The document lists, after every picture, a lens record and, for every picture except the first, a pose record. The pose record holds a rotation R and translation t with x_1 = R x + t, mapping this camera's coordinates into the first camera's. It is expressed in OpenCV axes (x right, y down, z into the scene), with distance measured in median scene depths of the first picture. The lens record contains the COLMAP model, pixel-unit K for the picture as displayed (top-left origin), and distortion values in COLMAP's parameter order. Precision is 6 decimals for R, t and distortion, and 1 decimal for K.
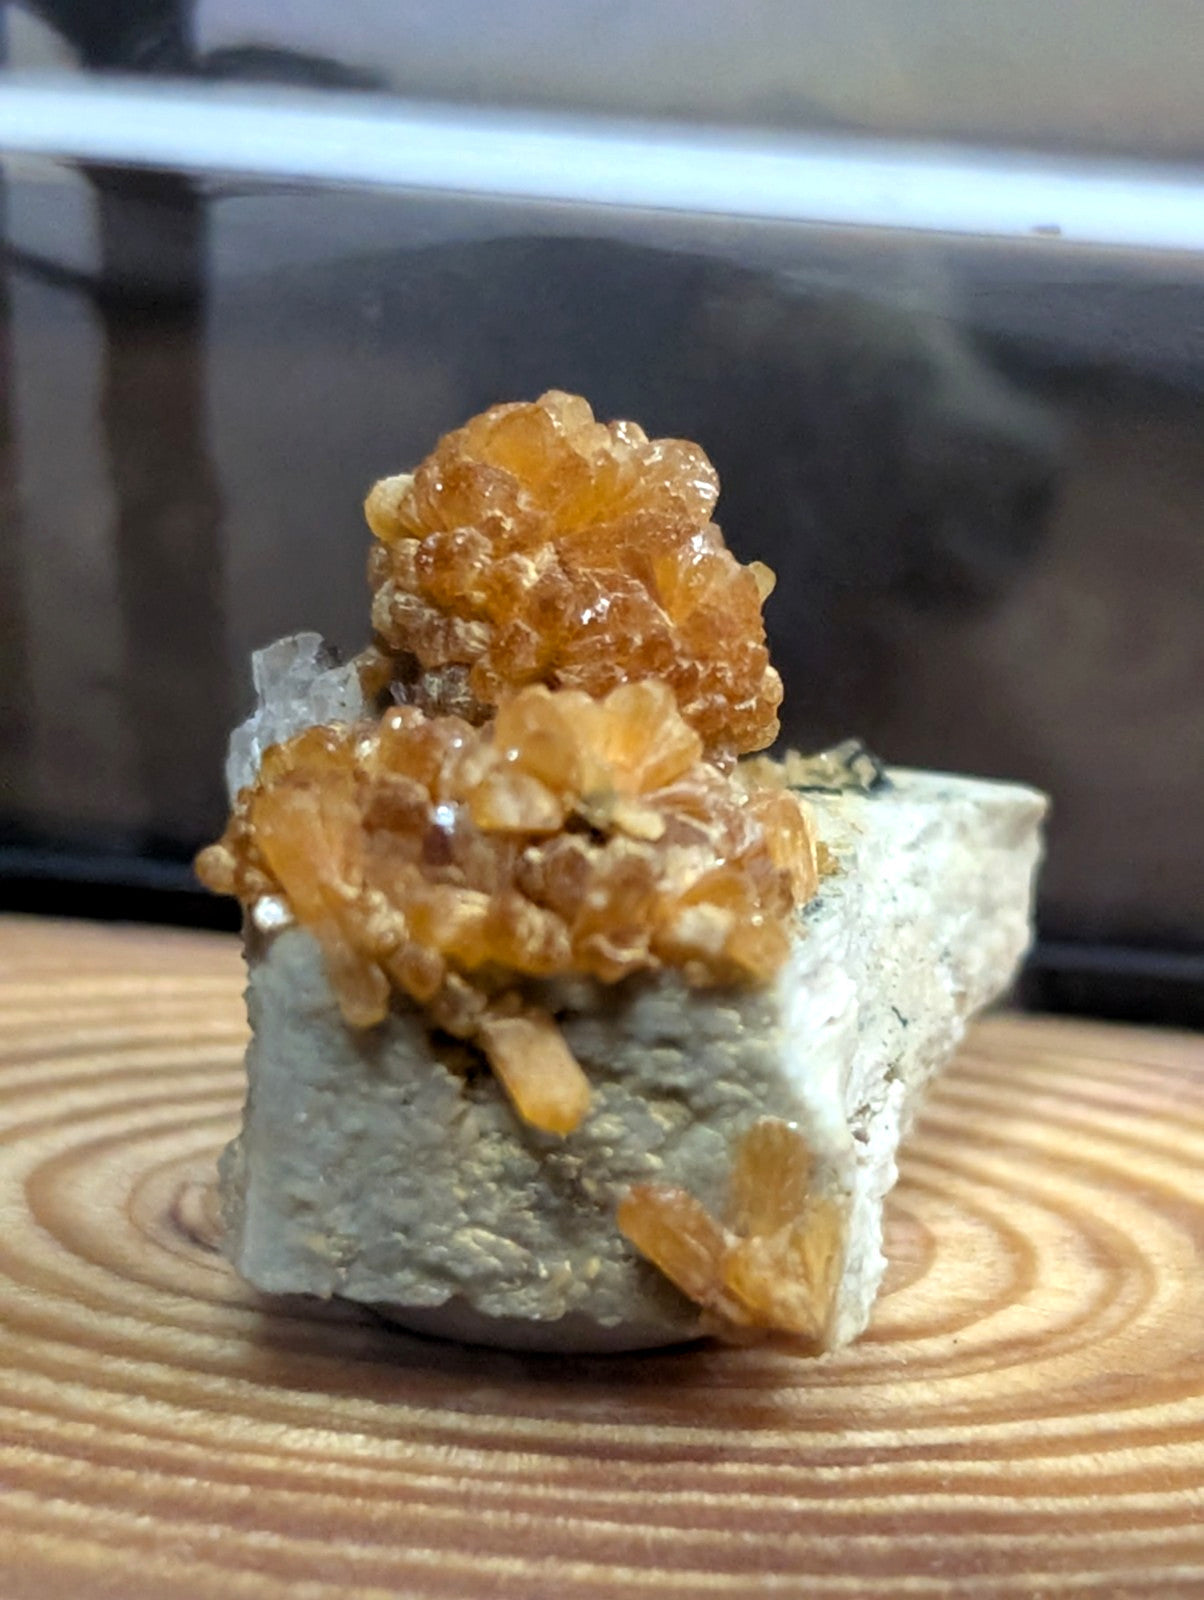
lens RADIAL K [[5767.0, 0, 631.6], [0, 5767.0, 844.5], [0, 0, 1]] dist [0.262560, 0.000000]
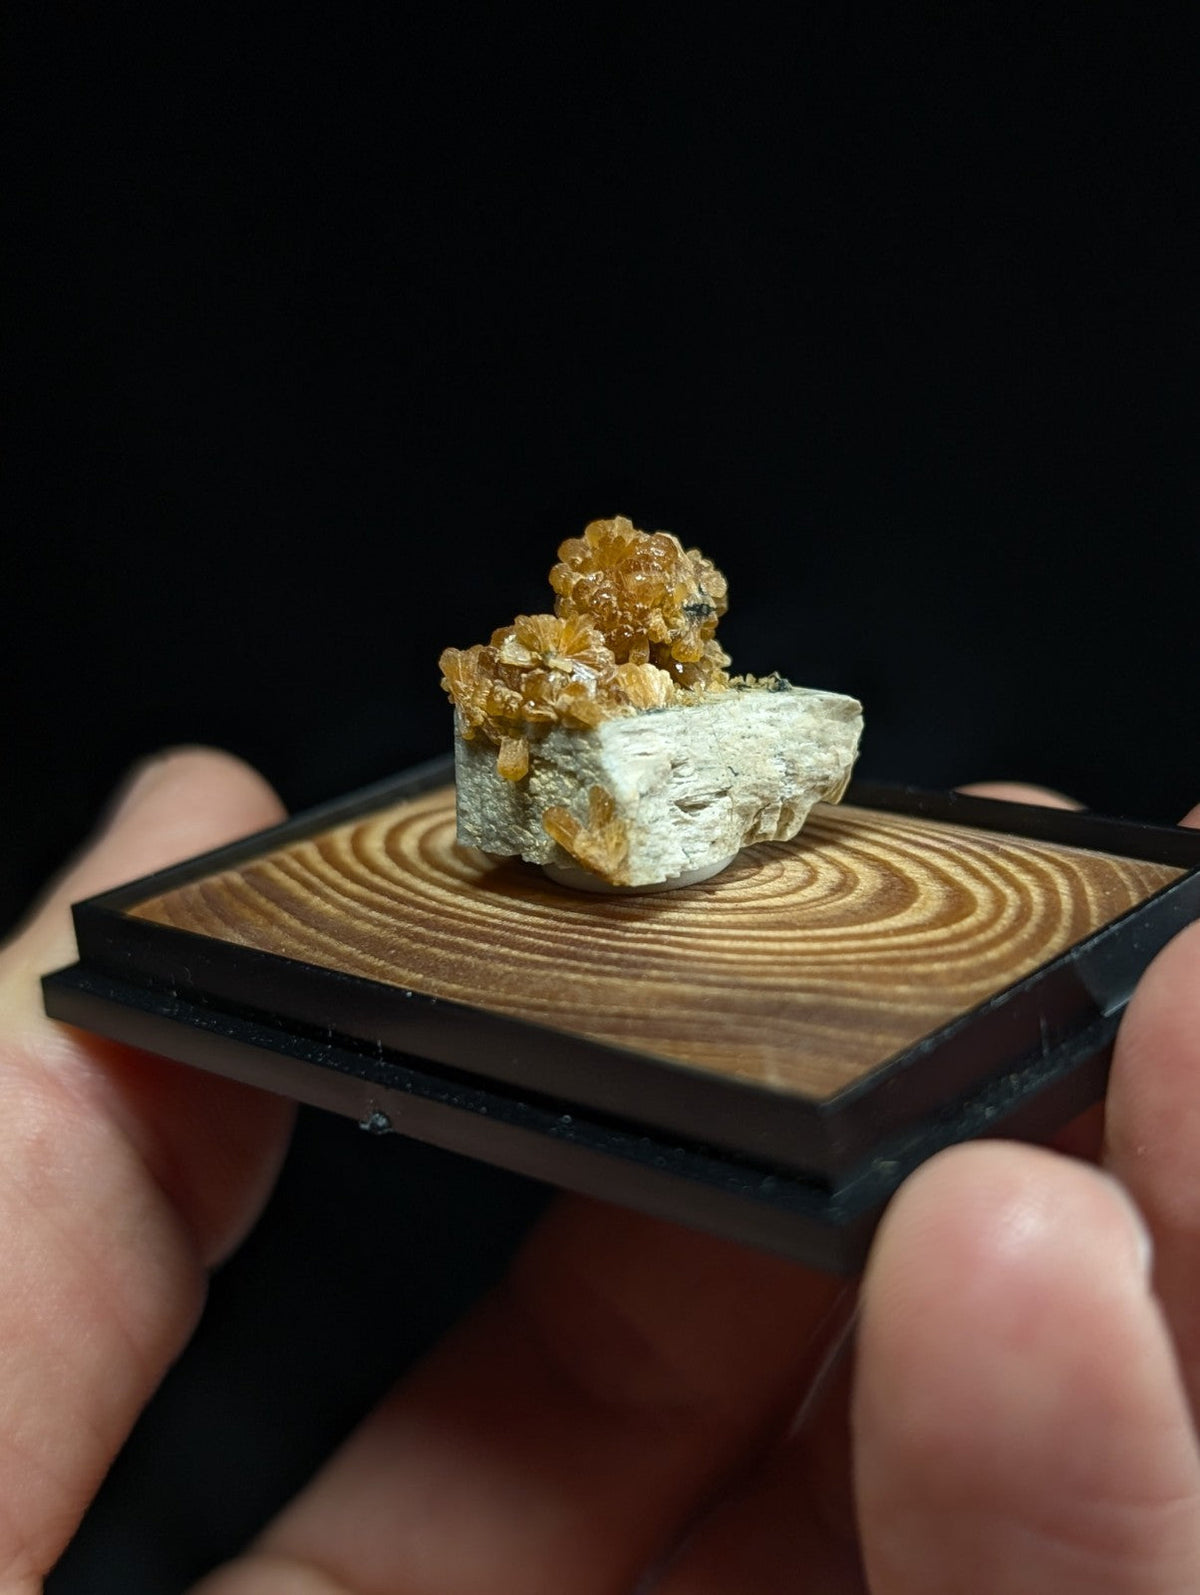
lens RADIAL K [[2341.1, 0, 623.7], [0, 2341.1, 818.7], [0, 0, 1]] dist [0.311695, 0.000000]
pose [[0.785381, 0.054724, -0.616589, 0.657072], [-0.117313, 0.991192, -0.061456, 0.122307], [0.607795, 0.120600, 0.784883, 0.201670]]
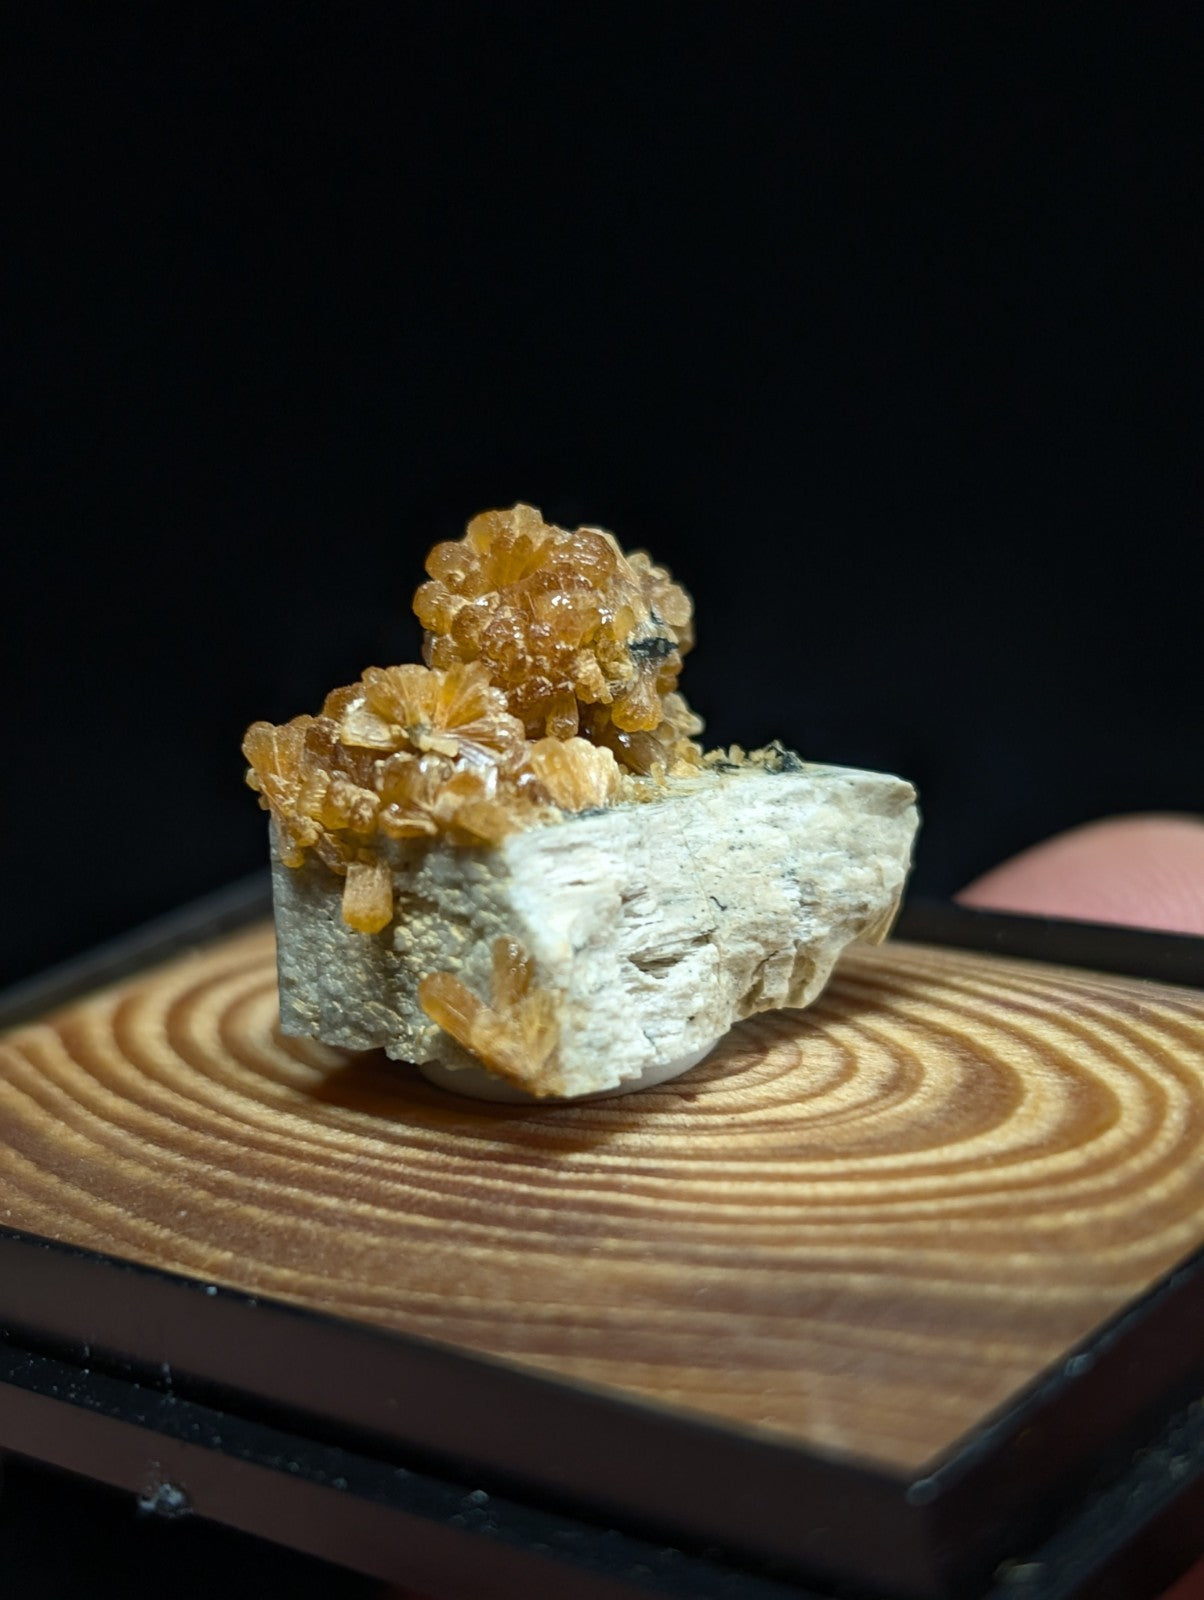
lens RADIAL K [[3085.1, 0, 555.5], [0, 3085.1, 853.0], [0, 0, 1]] dist [0.212188, 0.000000]
pose [[0.800765, 0.018259, -0.598700, 0.529399], [-0.080460, 0.993755, -0.077308, 0.087713], [0.593550, 0.110077, 0.797234, 0.332926]]
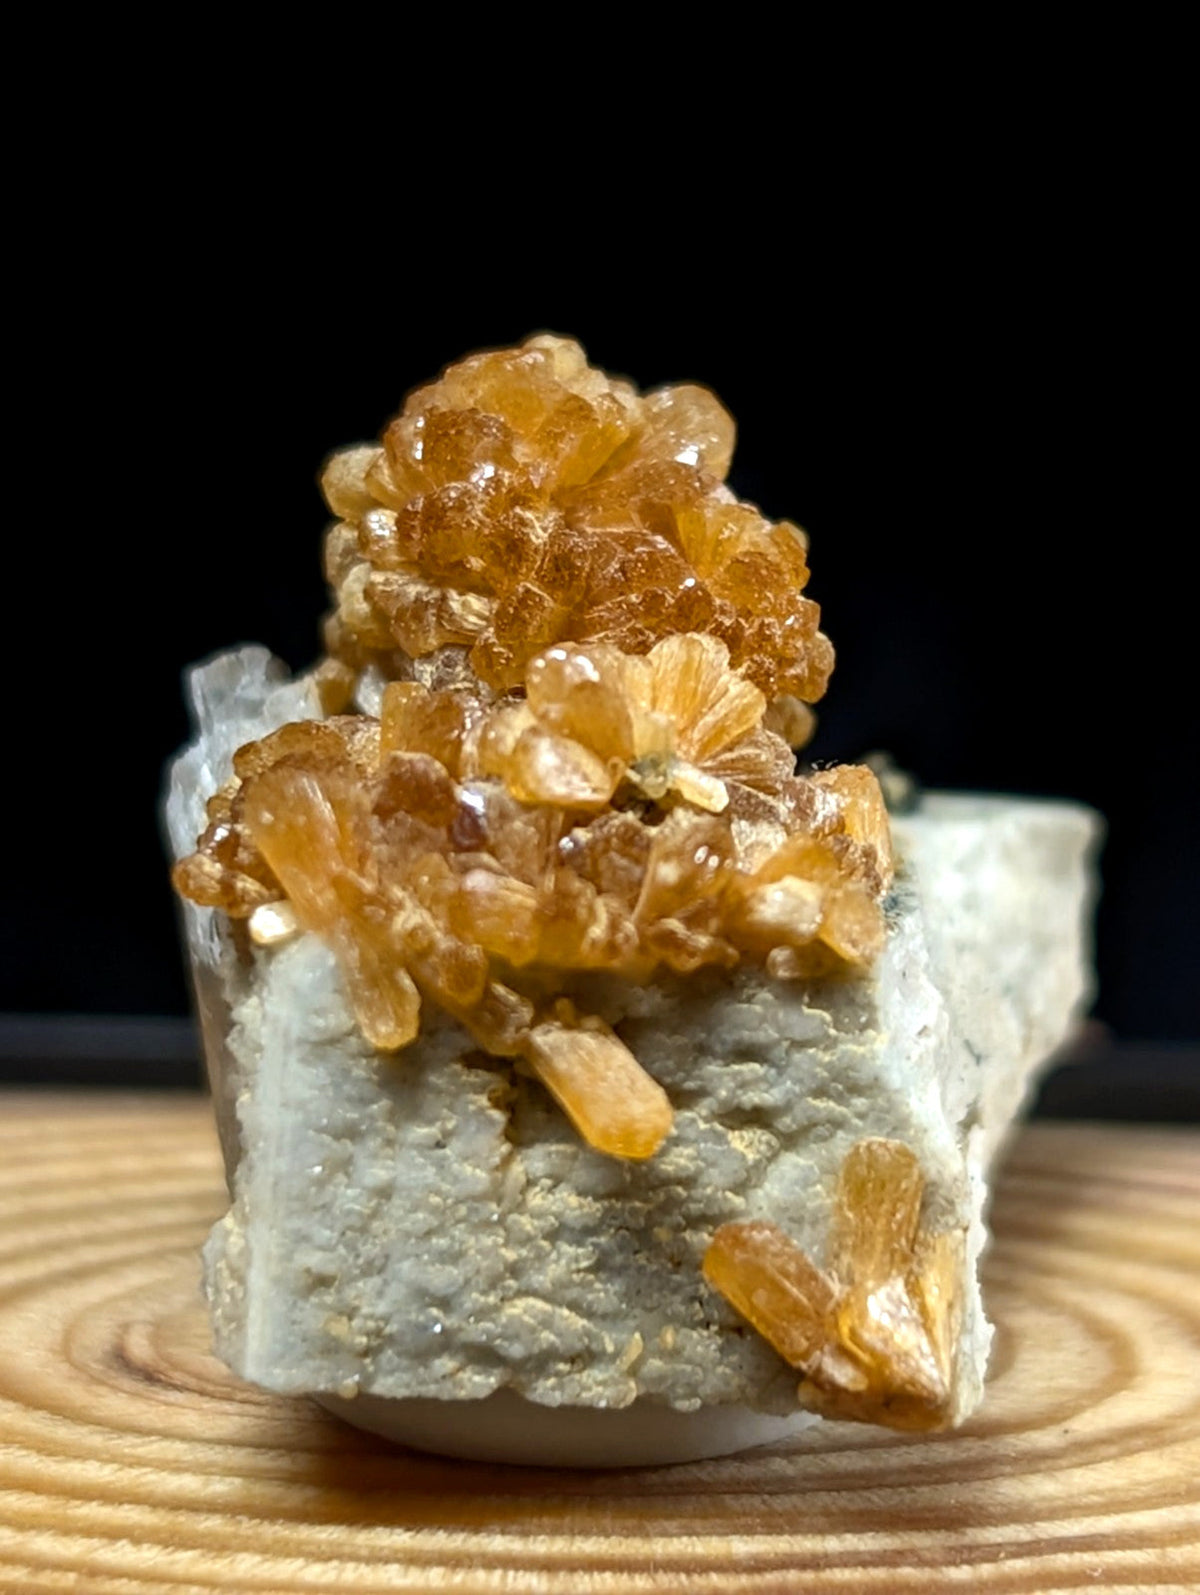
lens RADIAL K [[5748.9, 0, 668.2], [0, 5748.9, 757.5], [0, 0, 1]] dist [0.262560, 0.000000]
pose [[0.993472, -0.052355, 0.101357, -0.086736], [0.064182, 0.991034, -0.117184, 0.087717], [-0.094314, 0.122924, 0.987924, 0.164914]]
